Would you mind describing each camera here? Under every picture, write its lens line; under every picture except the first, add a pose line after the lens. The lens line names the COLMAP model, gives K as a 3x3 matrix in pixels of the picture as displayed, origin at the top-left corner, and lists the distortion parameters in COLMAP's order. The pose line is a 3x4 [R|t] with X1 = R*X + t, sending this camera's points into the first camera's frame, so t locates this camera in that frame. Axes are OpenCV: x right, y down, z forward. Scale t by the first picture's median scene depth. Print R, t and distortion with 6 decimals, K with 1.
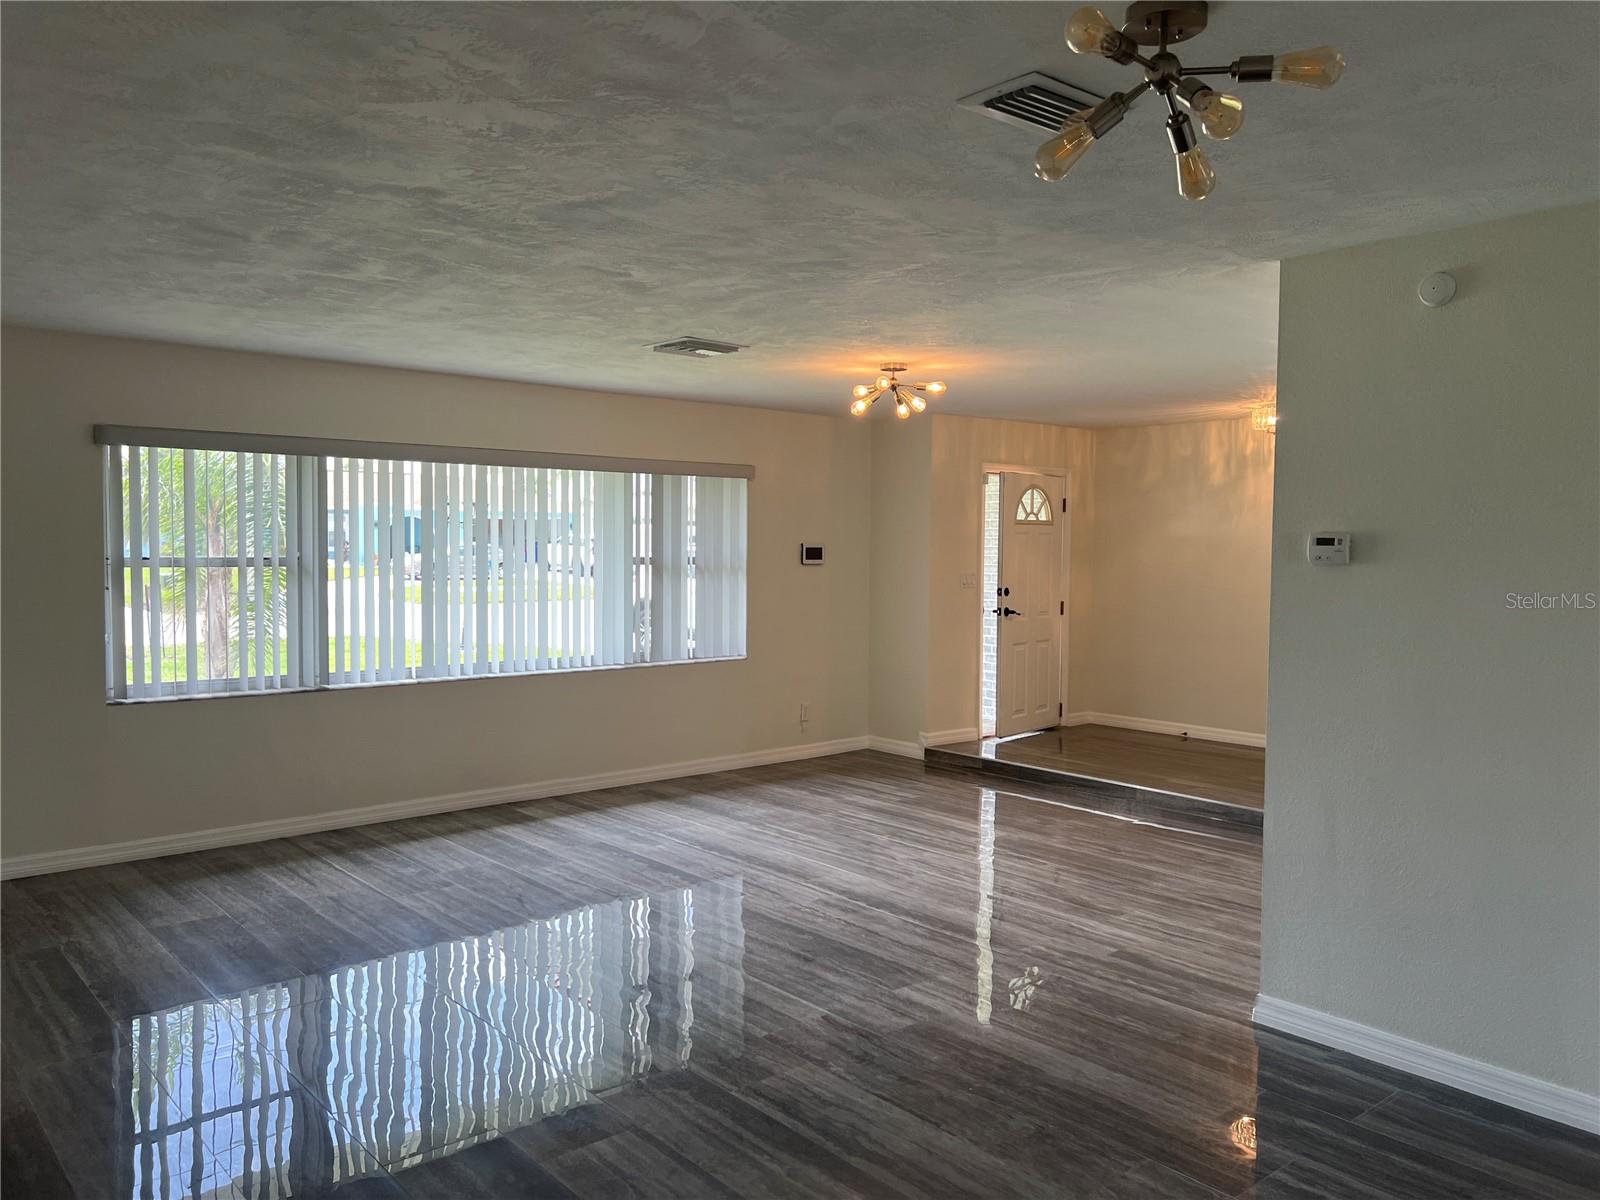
lens RADIAL K [[1197.5, 0, 800.0], [0, 1197.5, 600.0], [0, 0, 1]] dist [0.059560, -0.055494]
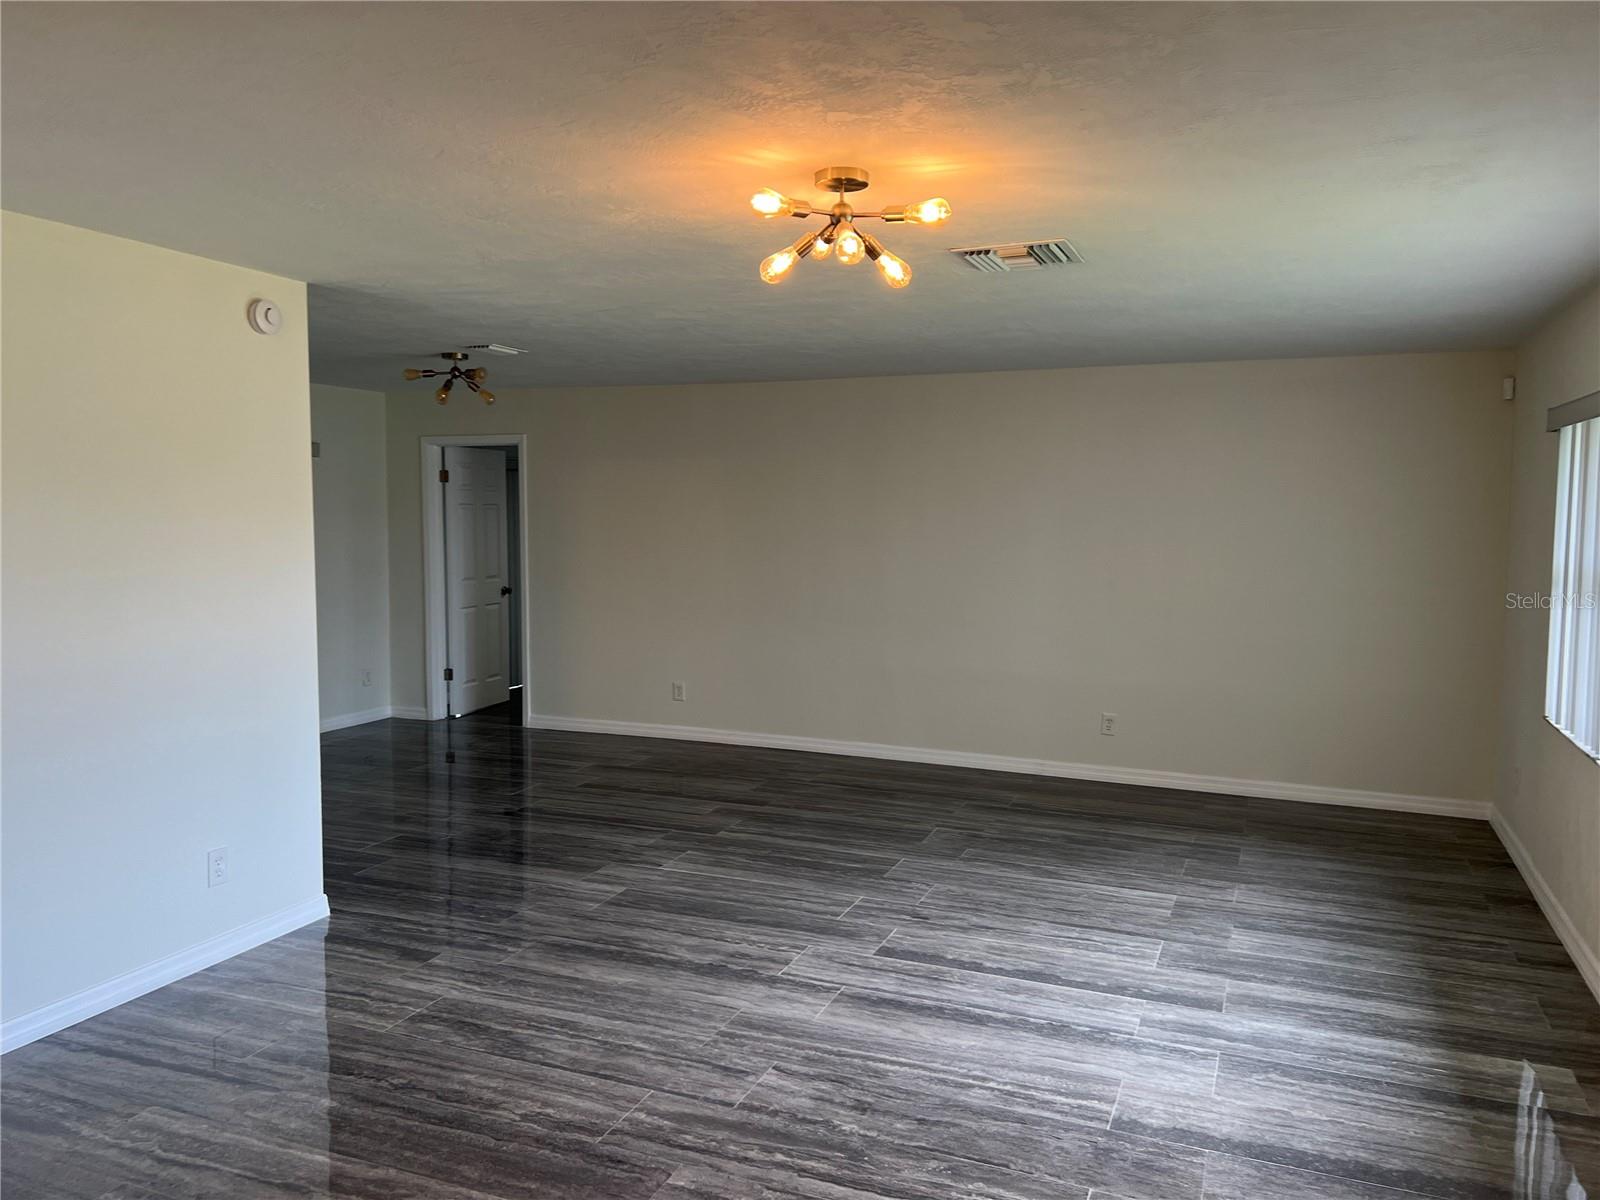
lens RADIAL K [[1209.6, 0, 794.4], [0, 1209.6, 579.7], [0, 0, 1]] dist [0.056414, -0.050265]
pose [[-0.891058, 0.011039, -0.453754, 0.403473], [-0.039407, 0.994048, 0.101568, -0.101862], [0.452175, 0.108384, -0.885320, 1.782663]]
